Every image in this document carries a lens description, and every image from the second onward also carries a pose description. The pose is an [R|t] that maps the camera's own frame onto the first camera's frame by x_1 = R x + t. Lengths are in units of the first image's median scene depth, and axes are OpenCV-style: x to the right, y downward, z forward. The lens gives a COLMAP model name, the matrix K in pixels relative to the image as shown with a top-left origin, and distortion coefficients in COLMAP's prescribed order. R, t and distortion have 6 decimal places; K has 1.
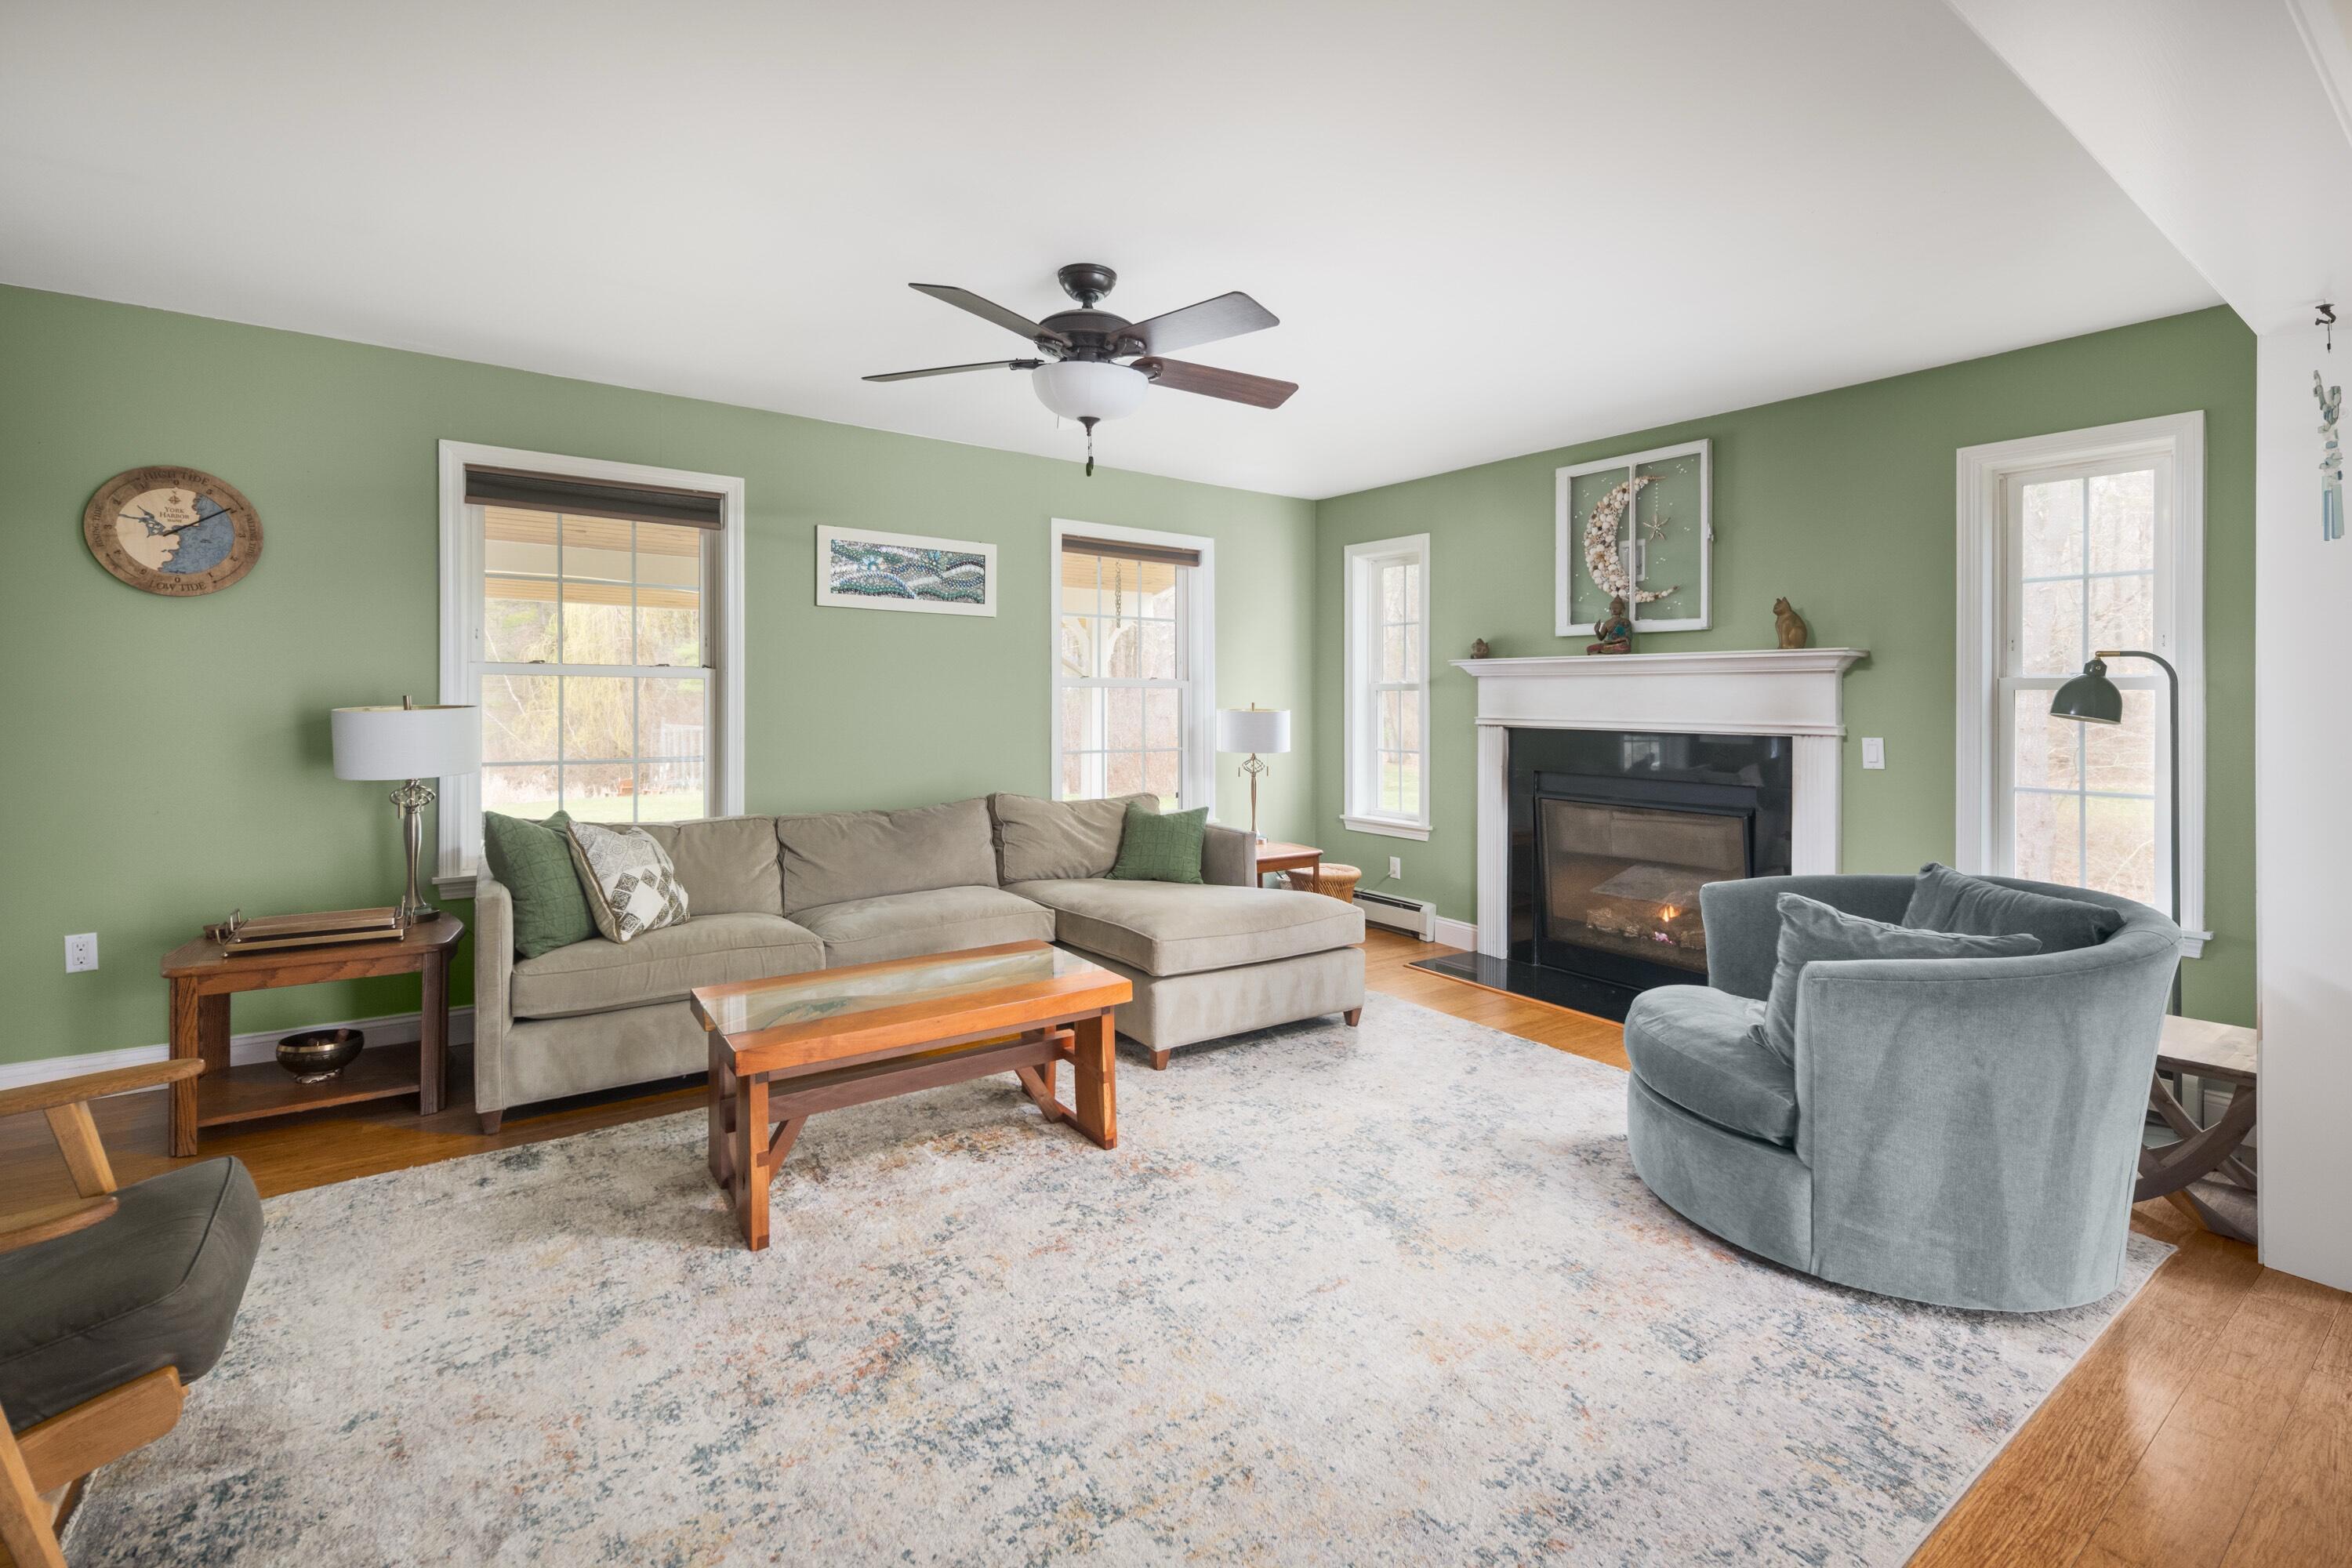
lens RADIAL K [[1036.4, 0, 1175.1], [0, 1036.4, 713.8], [0, 0, 1]] dist [-0.001399, -0.000637]
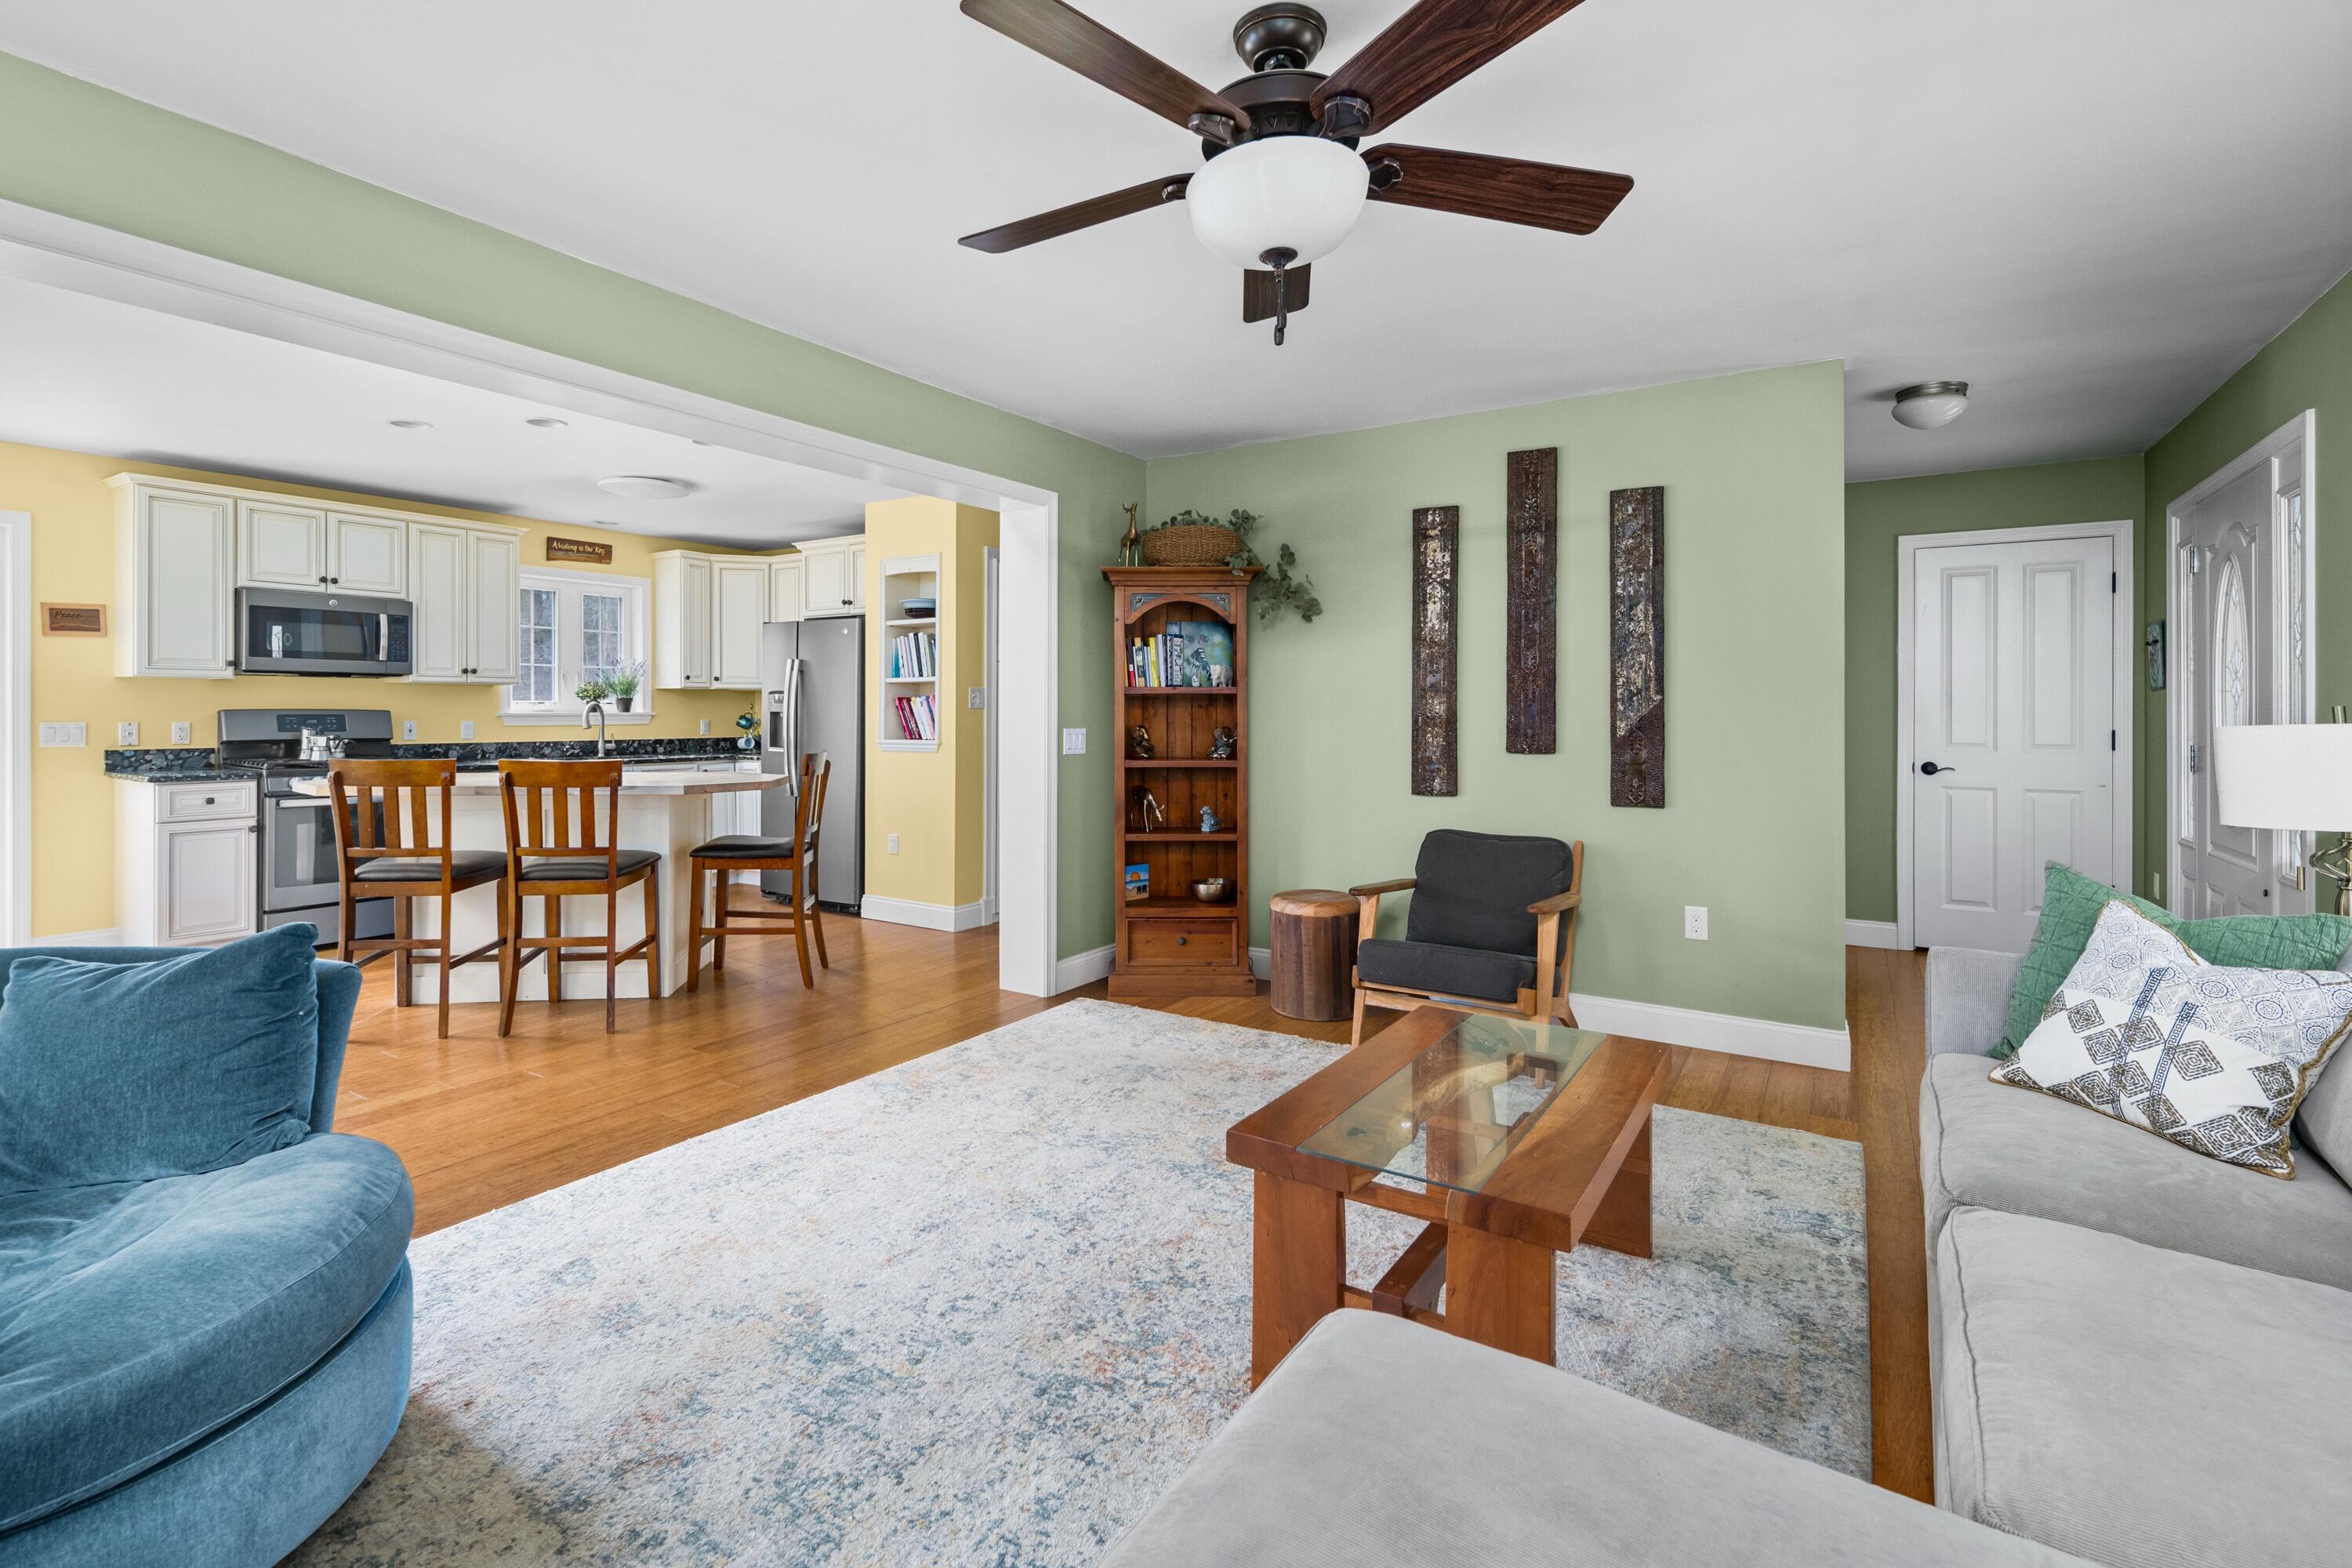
lens RADIAL K [[1077.2, 0, 1169.3], [0, 1077.2, 713.3], [0, 0, 1]] dist [0.000458, -0.000054]
pose [[-0.928006, -0.016439, -0.372201, 0.220688], [-0.021108, 0.999741, 0.008473, -0.008107], [0.371966, 0.015719, -0.928113, 1.497933]]
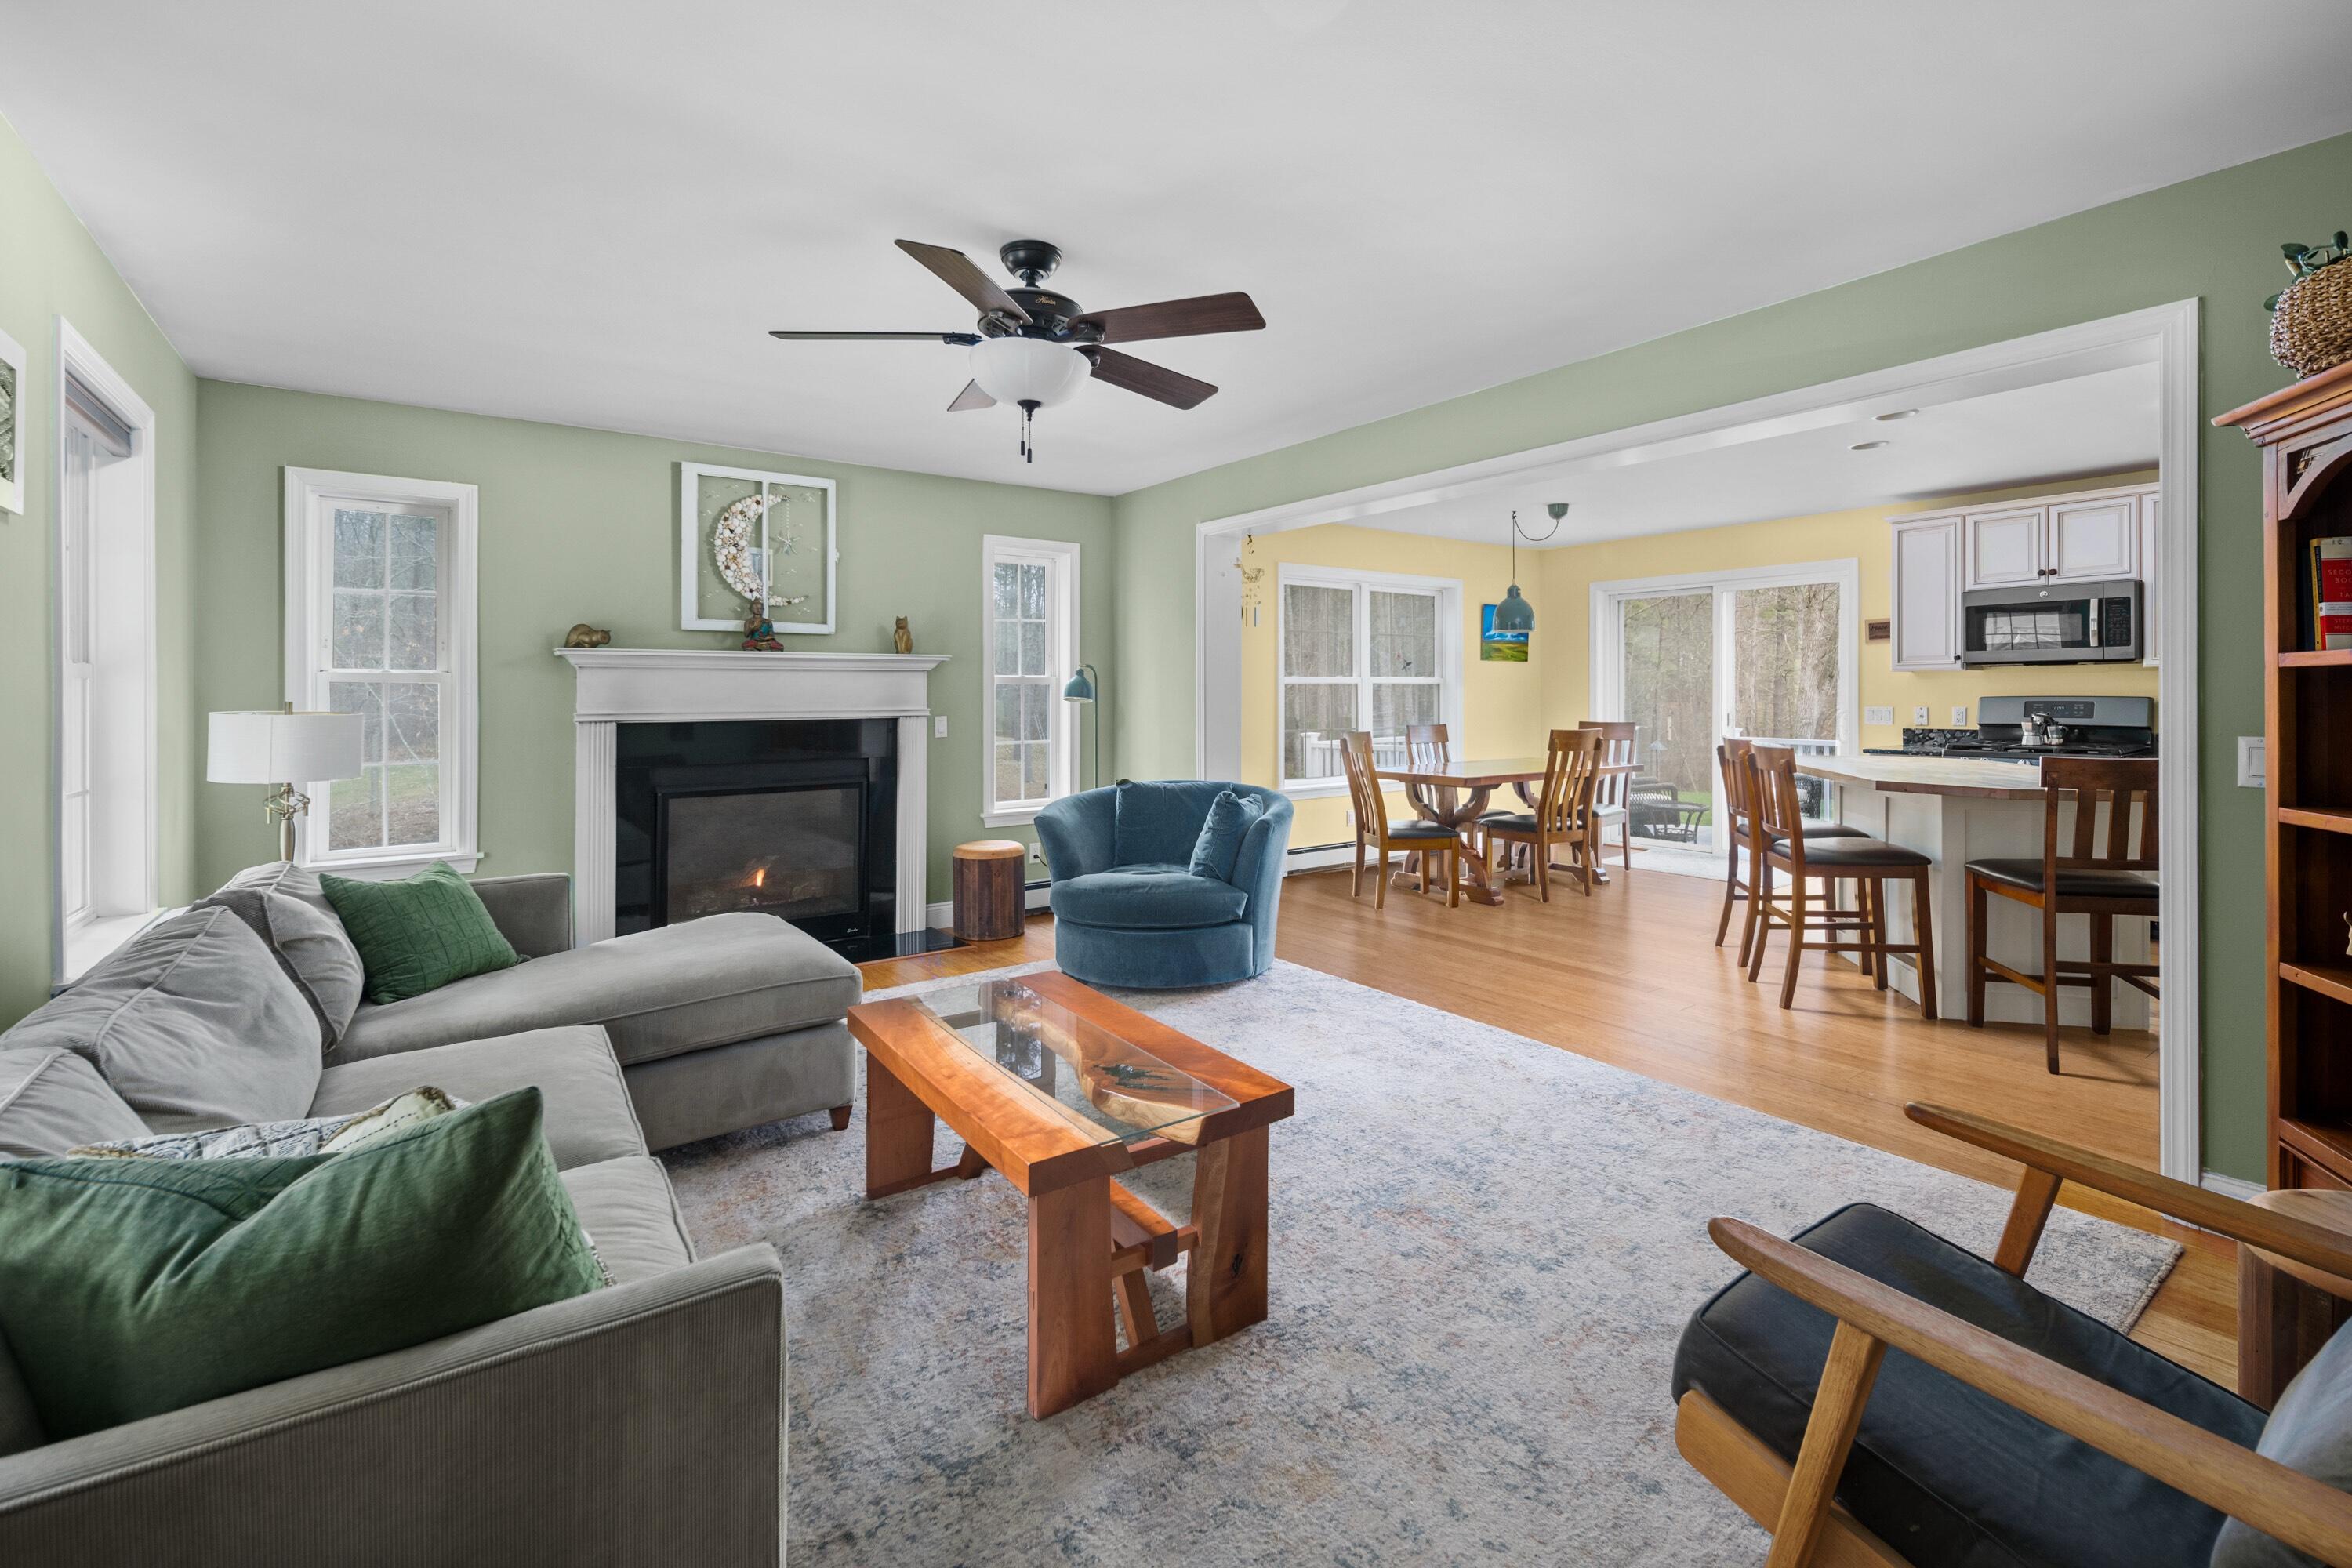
lens RADIAL K [[1036.4, 0, 1175.1], [0, 1036.4, 713.8], [0, 0, 1]] dist [-0.001399, -0.000637]
pose [[-0.010252, -0.031176, 0.999461, -0.974268], [0.018089, 0.999345, 0.031357, -0.024245], [-0.999784, 0.018401, -0.009681, 0.816383]]
